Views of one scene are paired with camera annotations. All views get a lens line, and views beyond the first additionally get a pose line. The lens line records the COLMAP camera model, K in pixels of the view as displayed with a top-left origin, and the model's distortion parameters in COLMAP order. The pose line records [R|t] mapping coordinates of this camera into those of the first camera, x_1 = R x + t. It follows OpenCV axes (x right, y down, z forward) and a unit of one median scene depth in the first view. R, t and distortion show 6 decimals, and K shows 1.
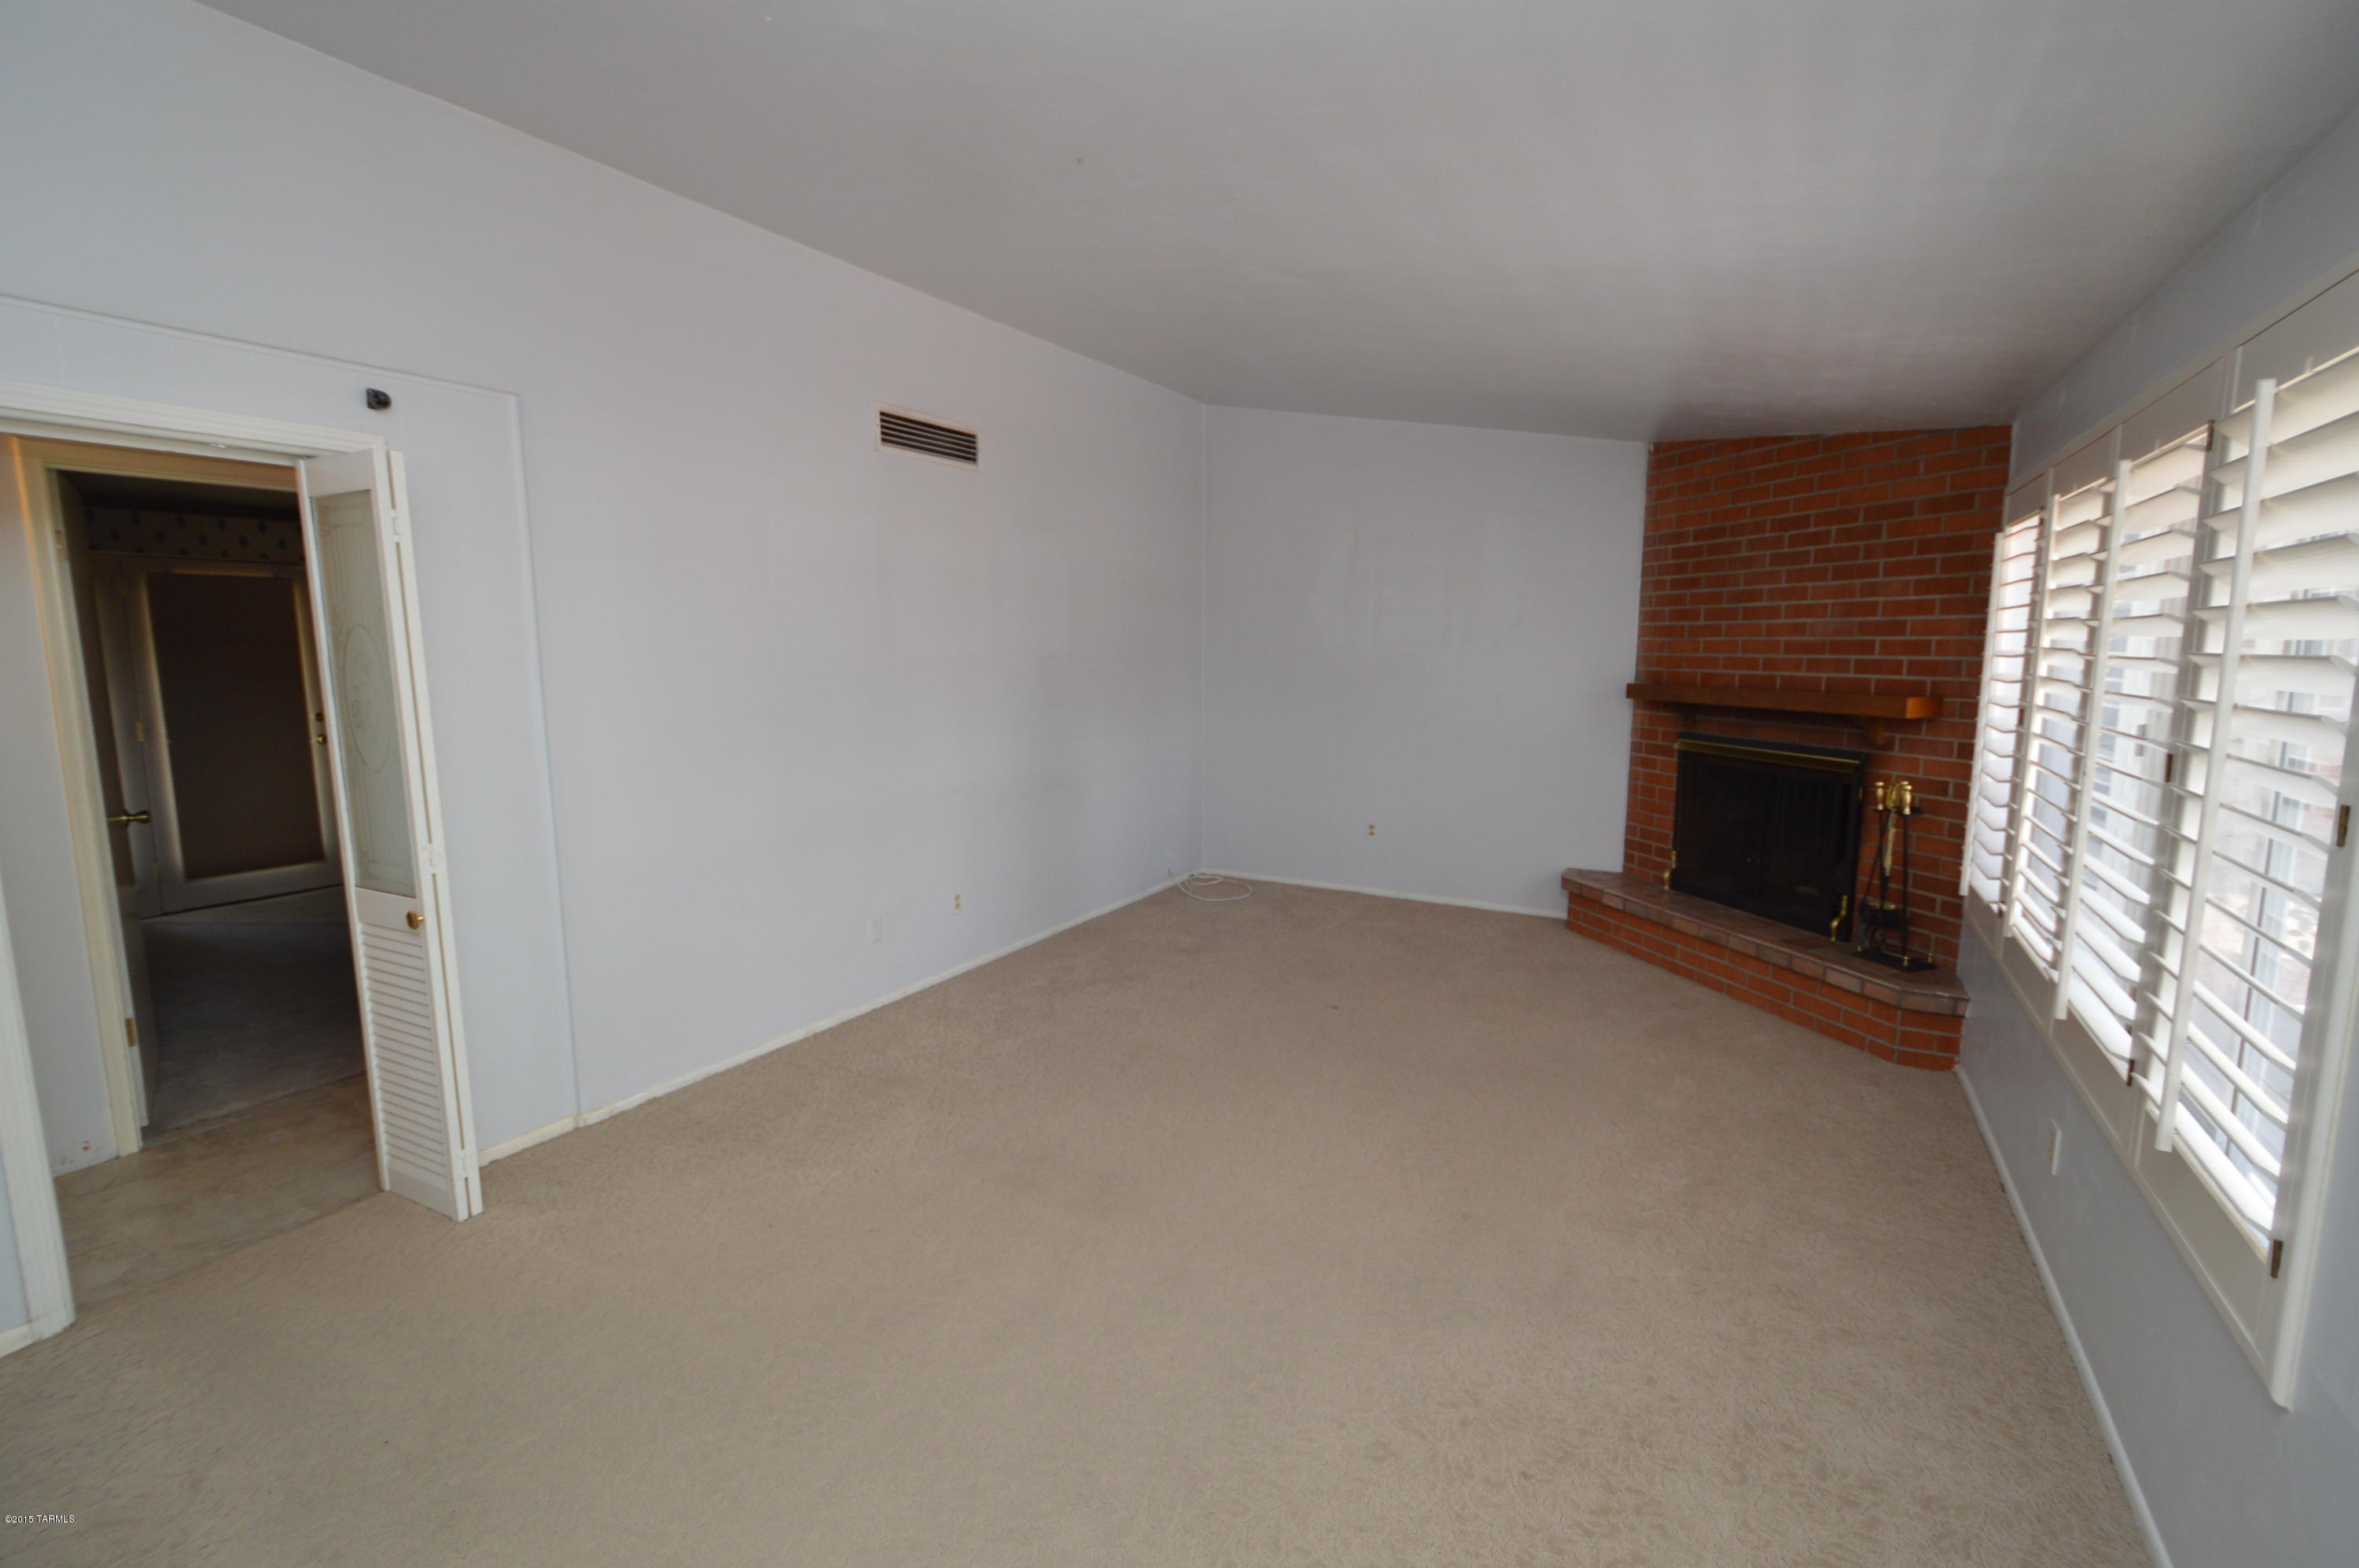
lens RADIAL K [[1036.4, 0, 1178.0], [0, 1036.4, 786.4], [0, 0, 1]] dist [-0.004004, -0.000645]
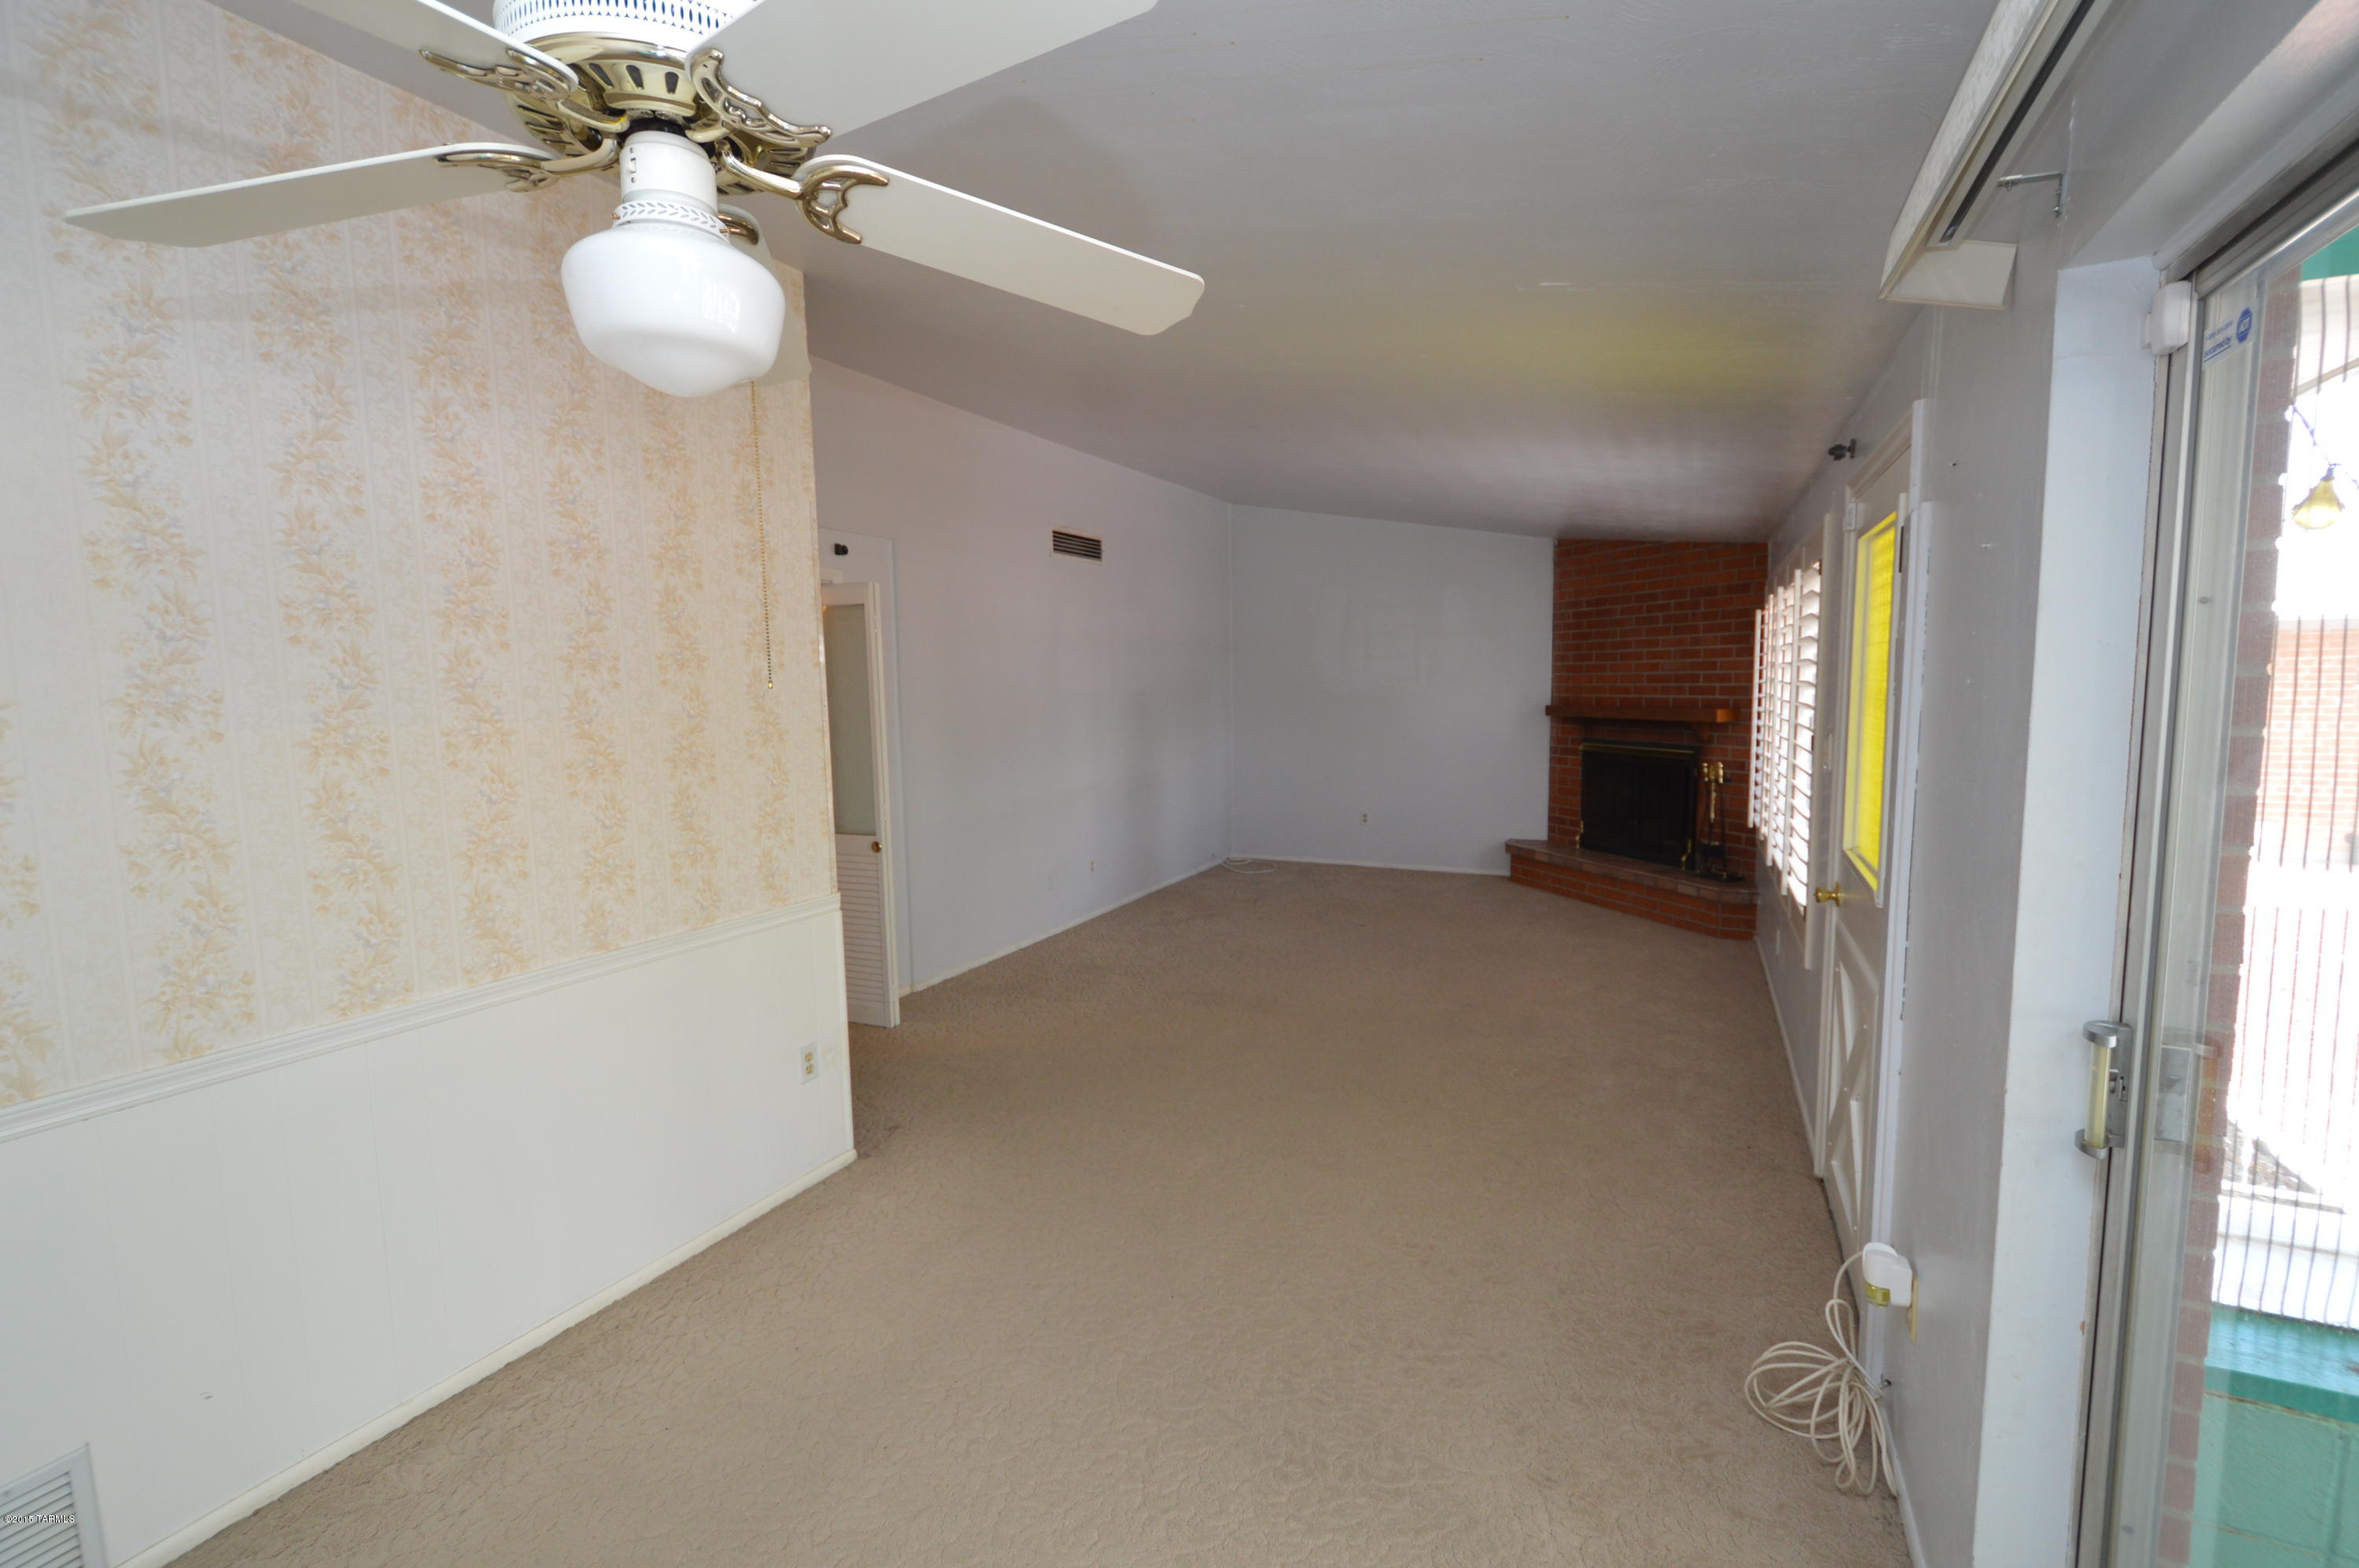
lens RADIAL K [[1036.4, 0, 1185.5], [0, 1036.4, 785.3], [0, 0, 1]] dist [-0.004004, -0.000645]
pose [[0.997028, -0.022405, 0.073710, -0.198924], [0.025139, 0.999022, -0.036382, 0.058632], [-0.072823, 0.038127, 0.996616, -0.450410]]
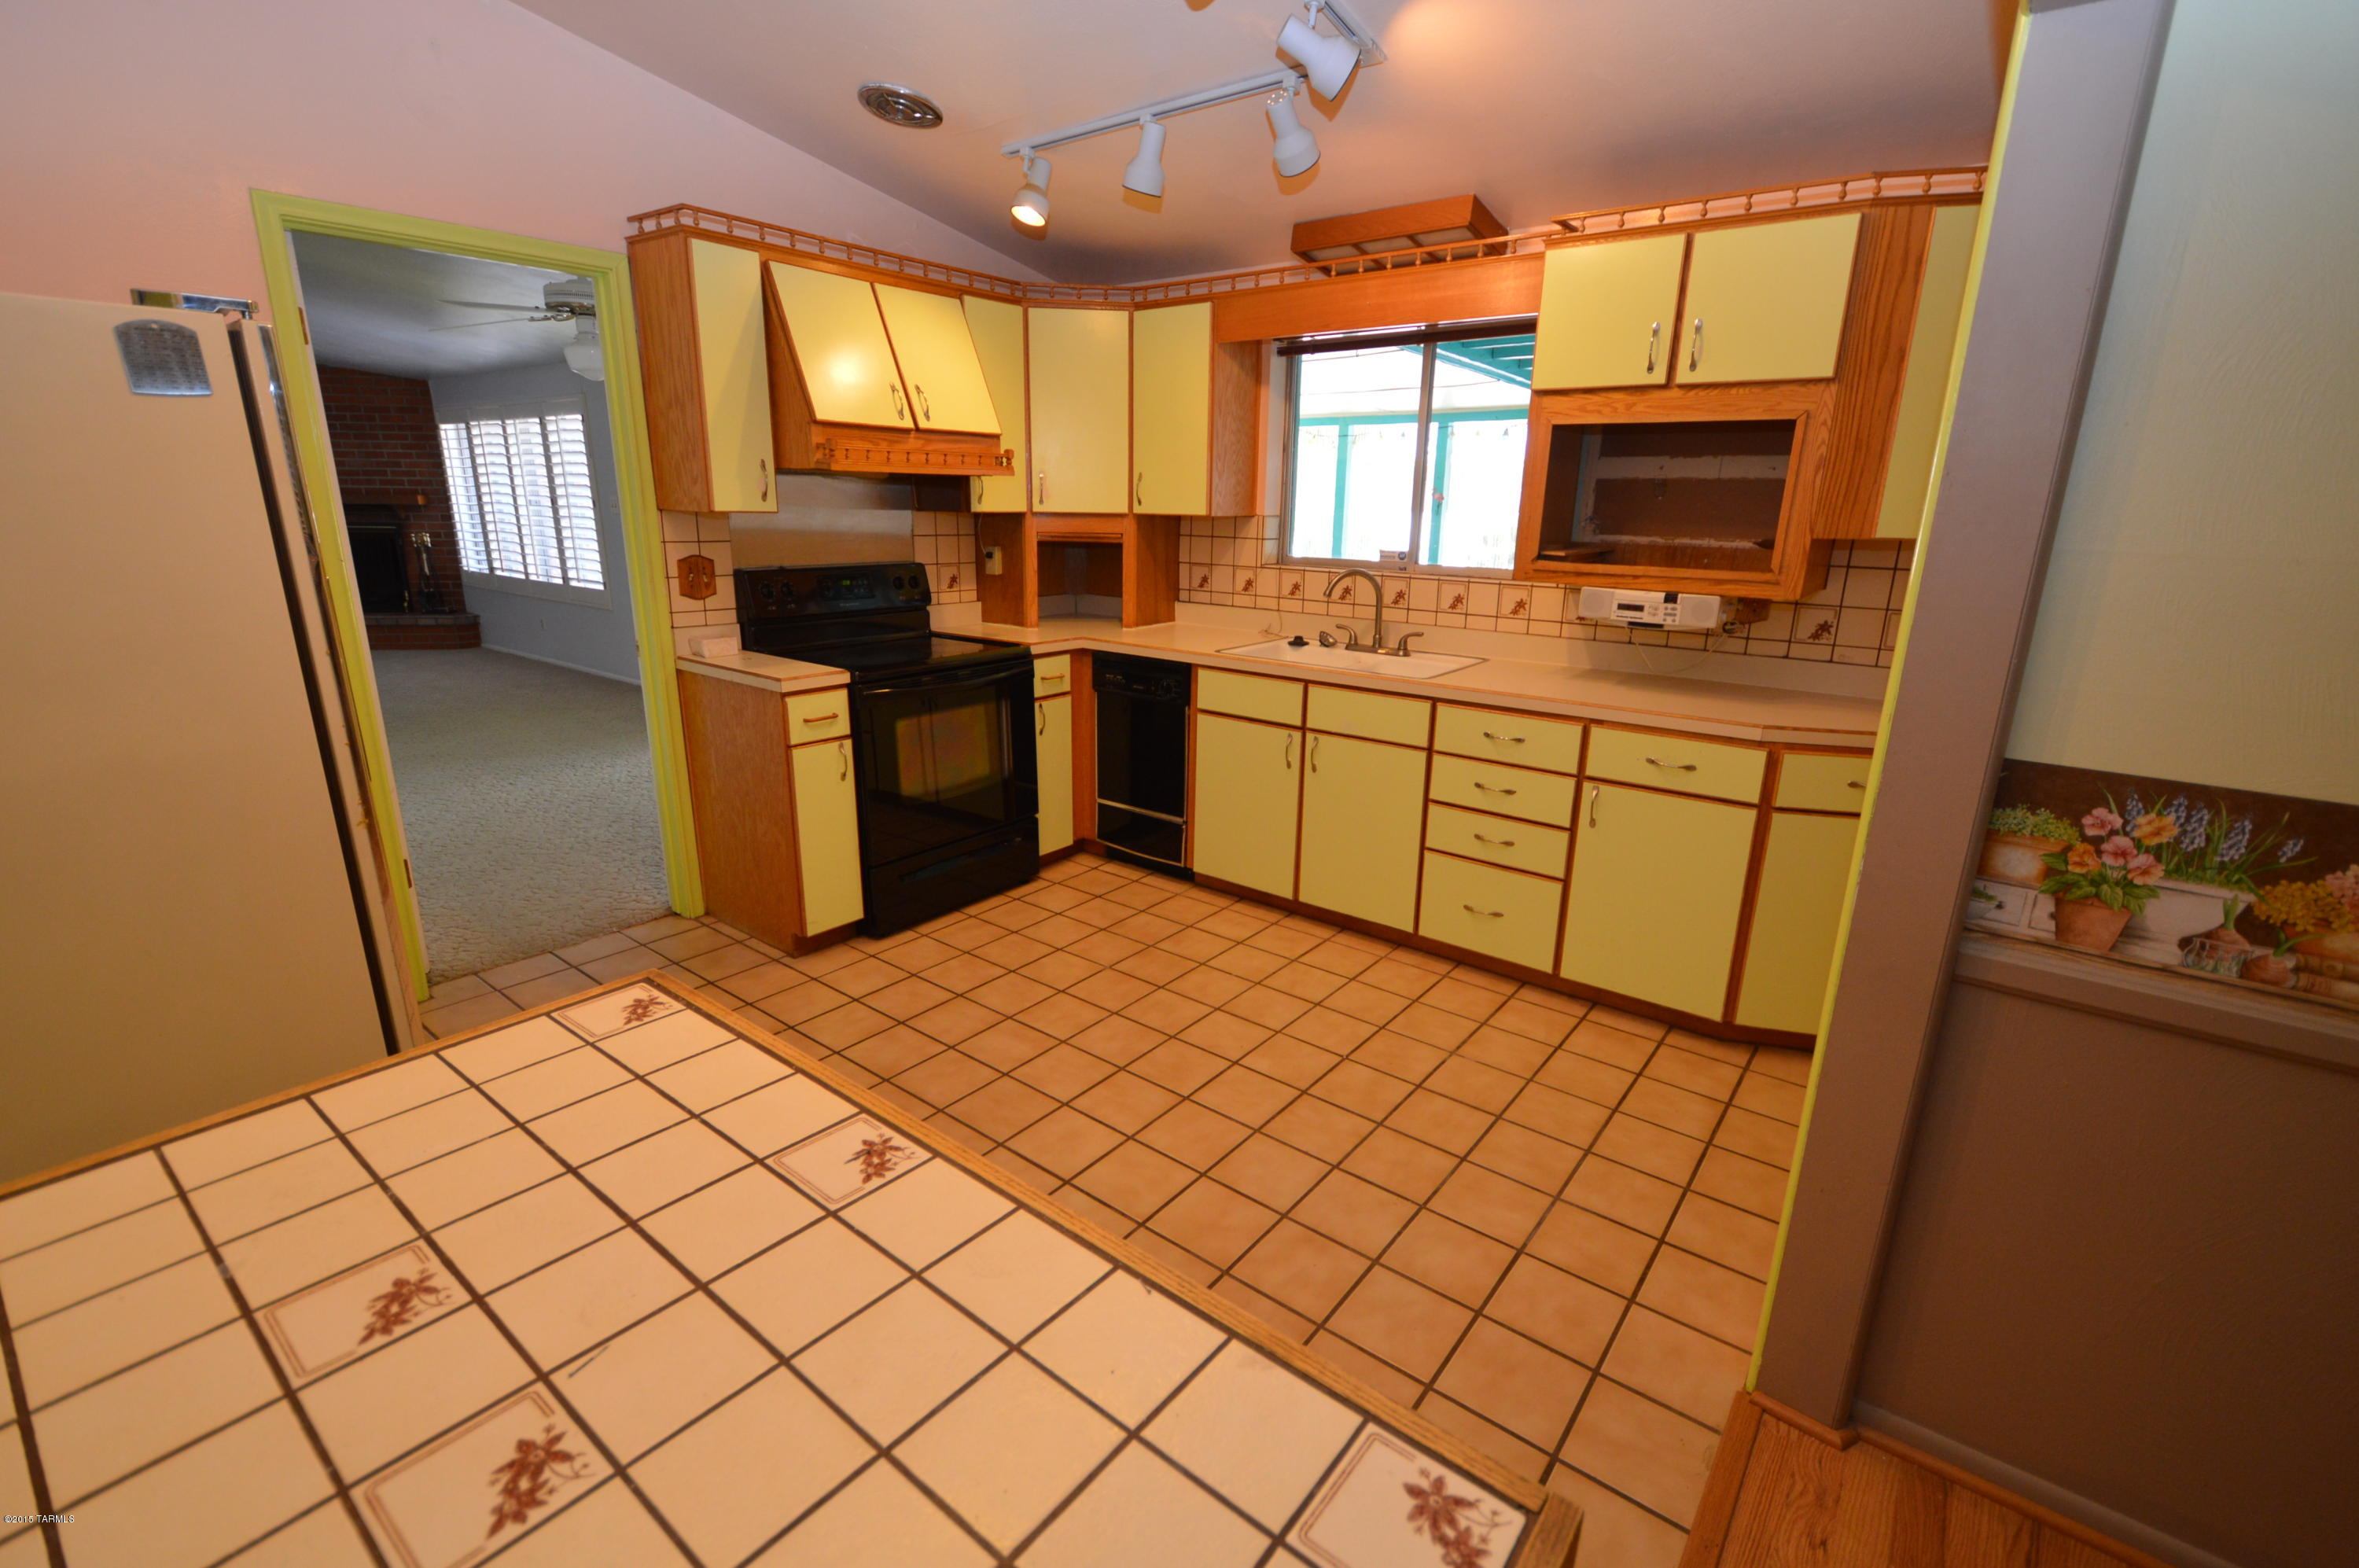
lens RADIAL K [[1036.4, 0, 1185.2], [0, 1036.4, 782.4], [0, 0, 1]] dist [-0.004004, -0.000645]
pose [[0.140743, -0.262900, 0.954502, -1.240911], [0.120824, 0.961454, 0.246999, 0.146090], [-0.982646, 0.080563, 0.167083, -0.895303]]
